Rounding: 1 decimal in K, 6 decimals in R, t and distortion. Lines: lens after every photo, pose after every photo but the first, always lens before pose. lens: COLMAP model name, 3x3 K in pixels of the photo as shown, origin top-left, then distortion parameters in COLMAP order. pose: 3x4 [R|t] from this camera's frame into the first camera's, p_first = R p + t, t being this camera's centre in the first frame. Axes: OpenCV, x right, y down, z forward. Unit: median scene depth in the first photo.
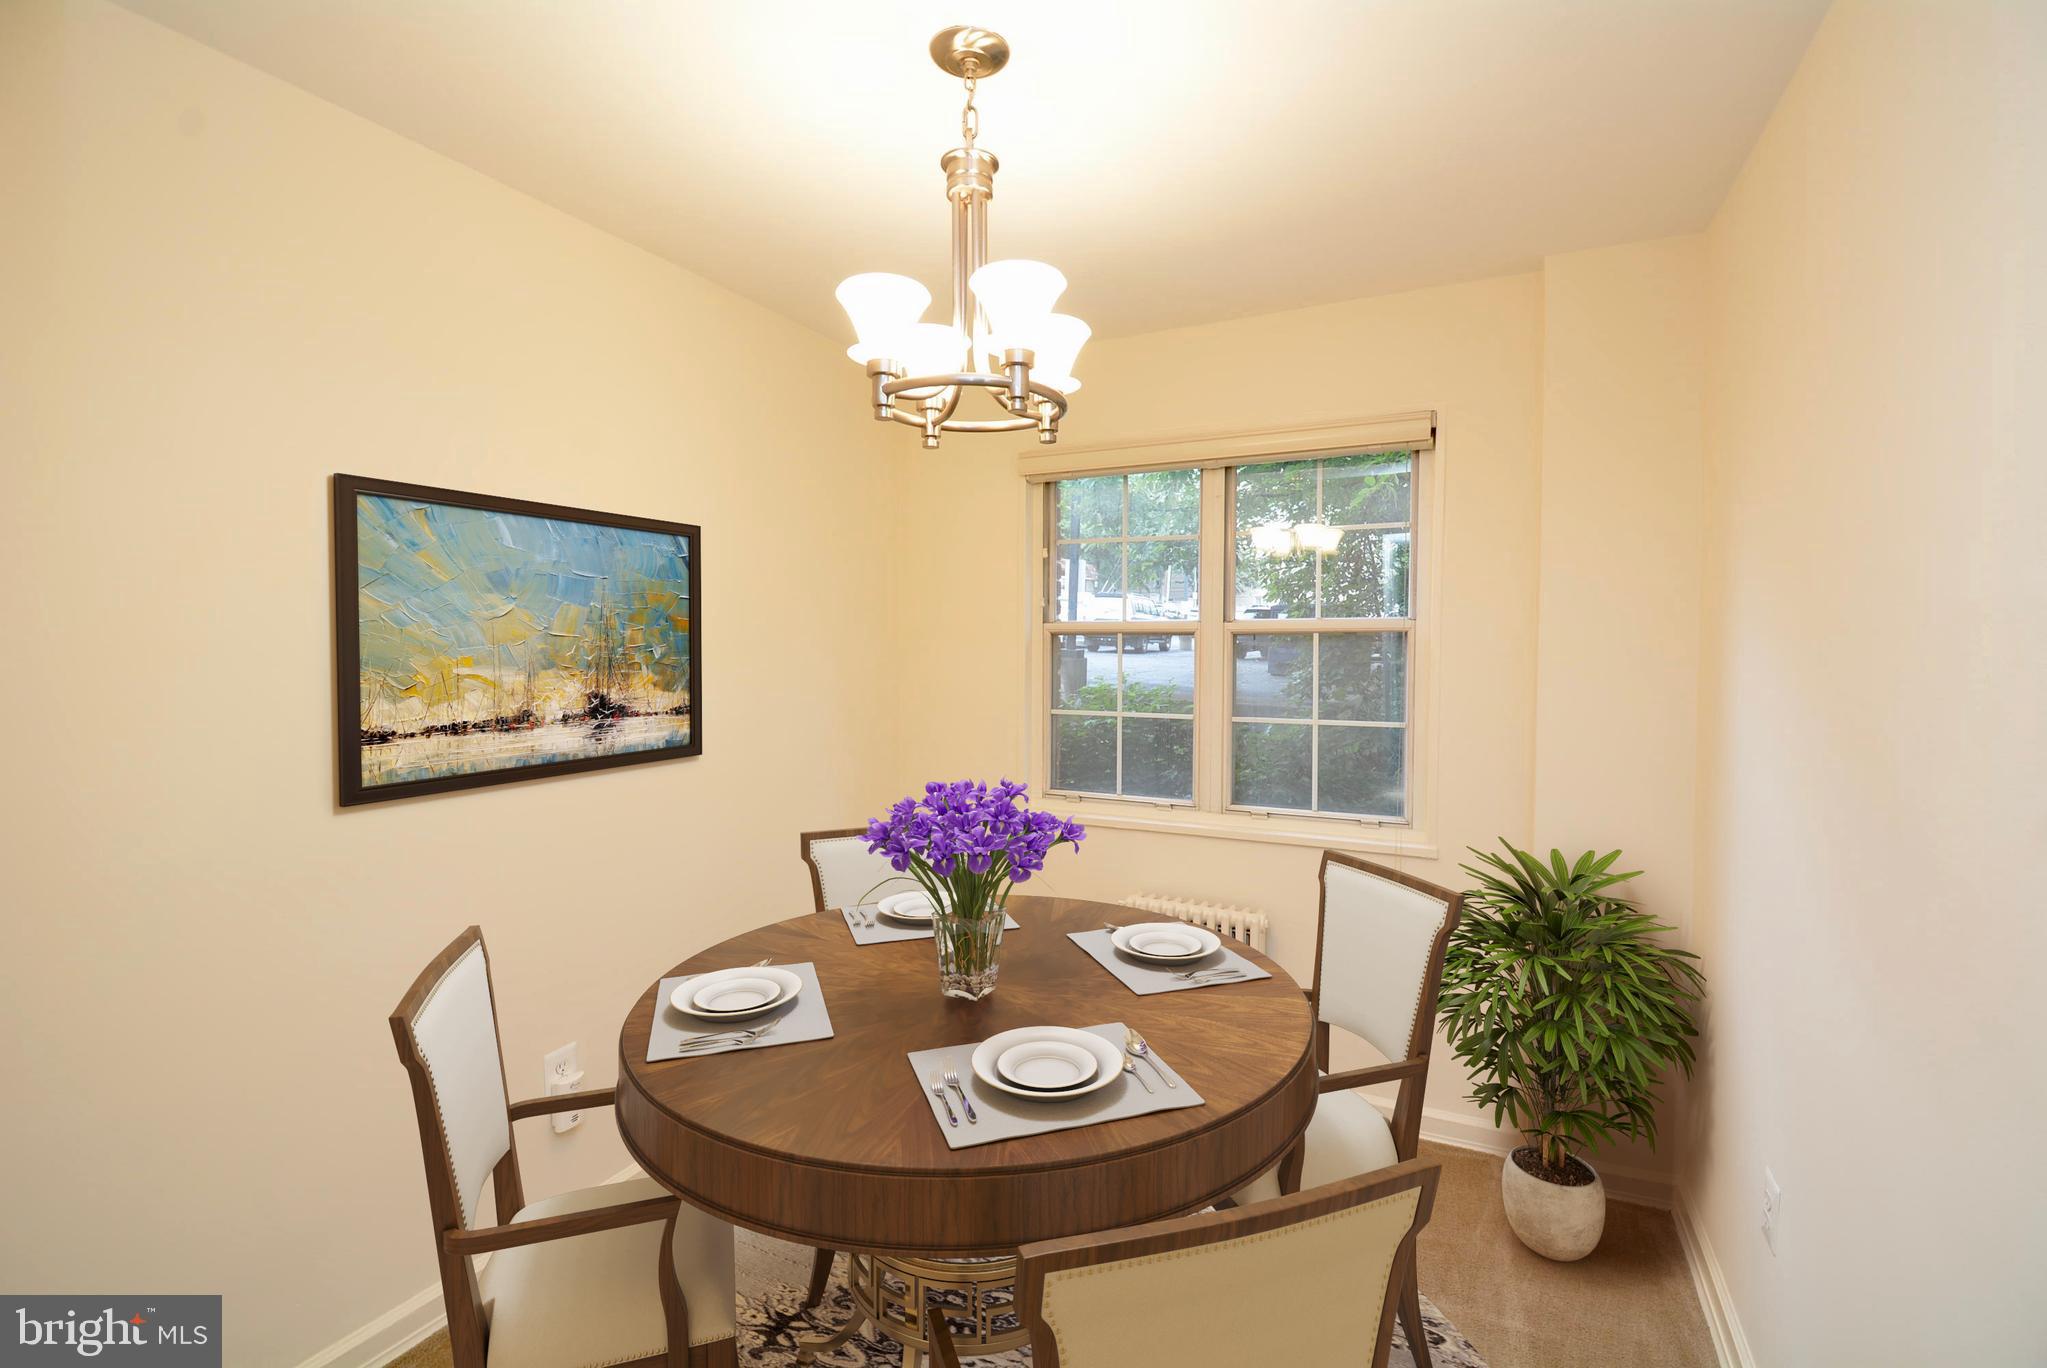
lens RADIAL K [[898.5, 0, 1024.6], [0, 898.5, 679.0], [0, 0, 1]] dist [-0.000165, -0.022456]
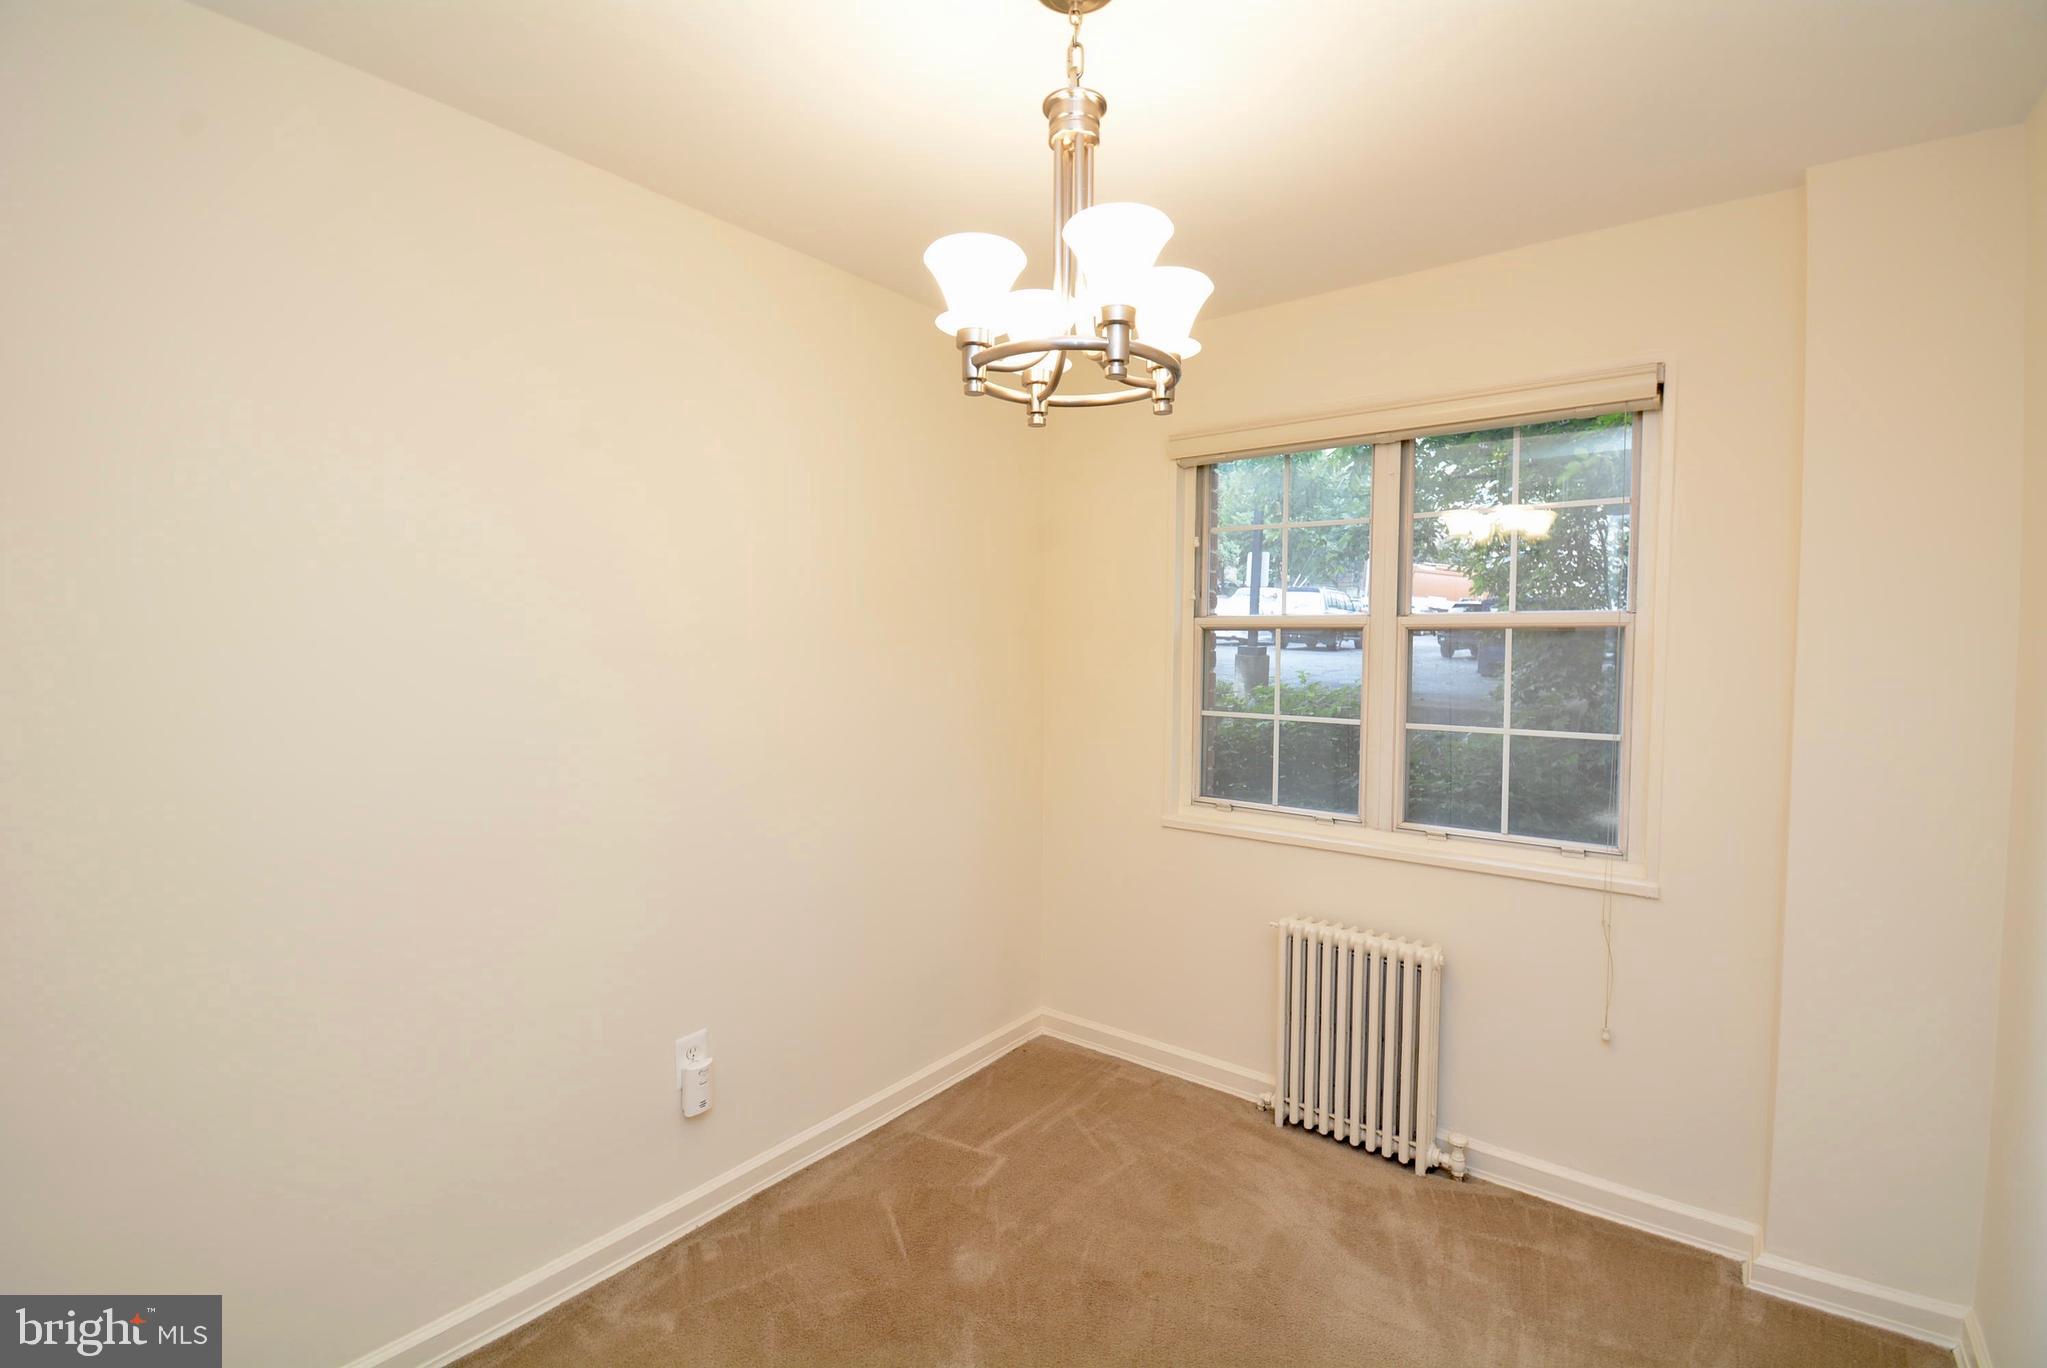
lens RADIAL K [[911.7, 0, 1019.7], [0, 911.7, 680.8], [0, 0, 1]] dist [0.007719, -0.024144]
pose [[0.979737, 0.014249, -0.199779, 0.049471], [-0.013024, 0.999887, 0.007446, -0.001952], [0.199862, -0.004694, 0.979813, 0.057961]]
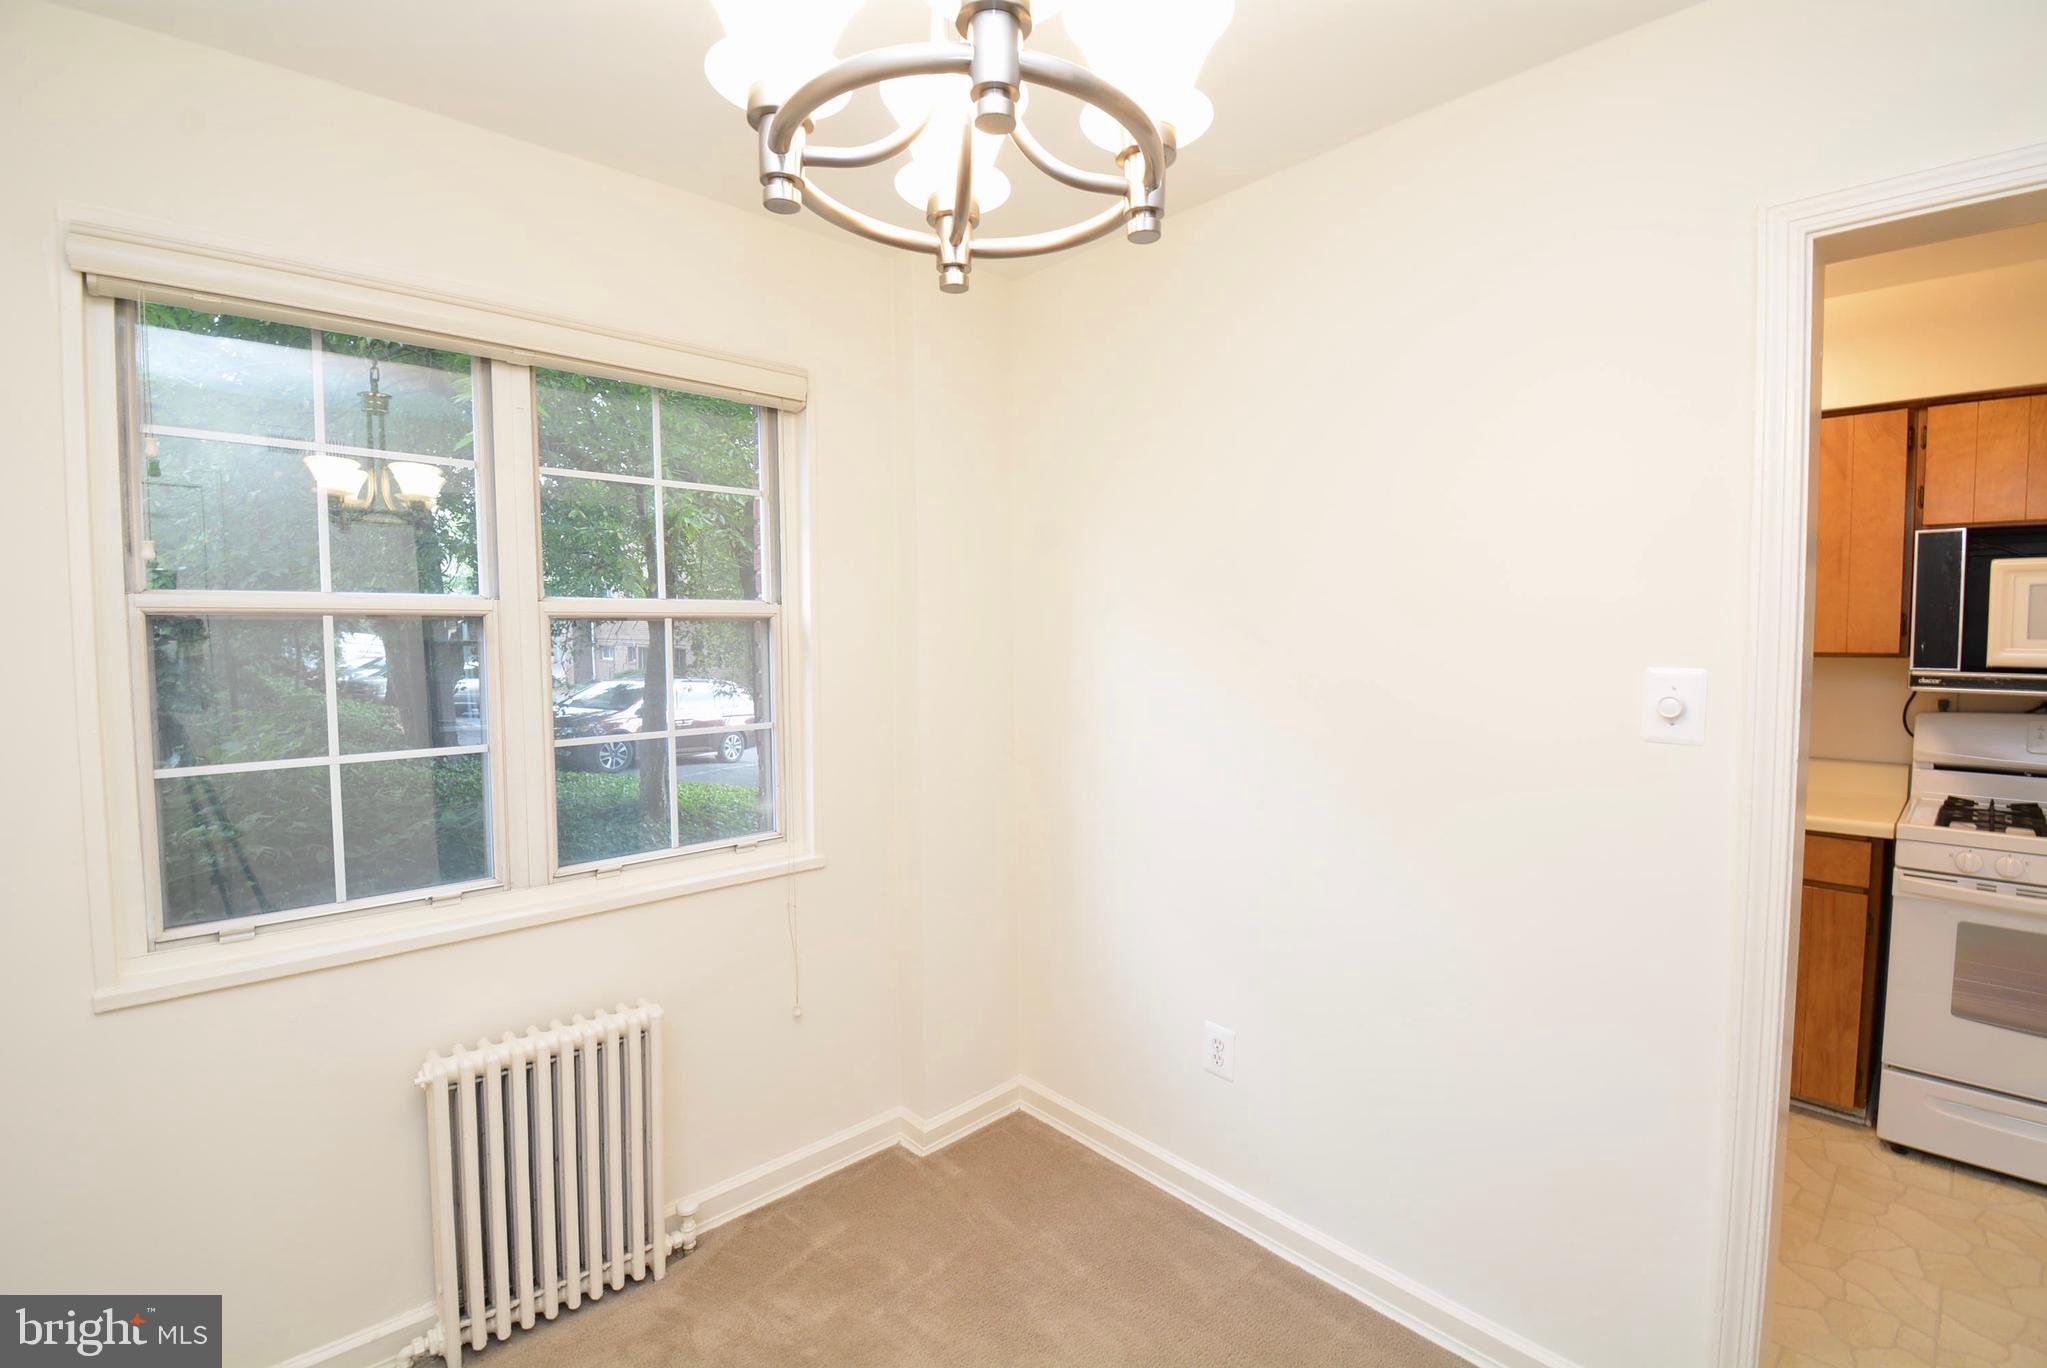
lens RADIAL K [[914.7, 0, 1033.5], [0, 914.7, 681.0], [0, 0, 1]] dist [0.014474, -0.024952]
pose [[0.343114, -0.054934, 0.937686, -0.397689], [0.038401, 0.998274, 0.044432, -0.026941], [-0.938509, 0.020763, 0.344631, 0.561105]]
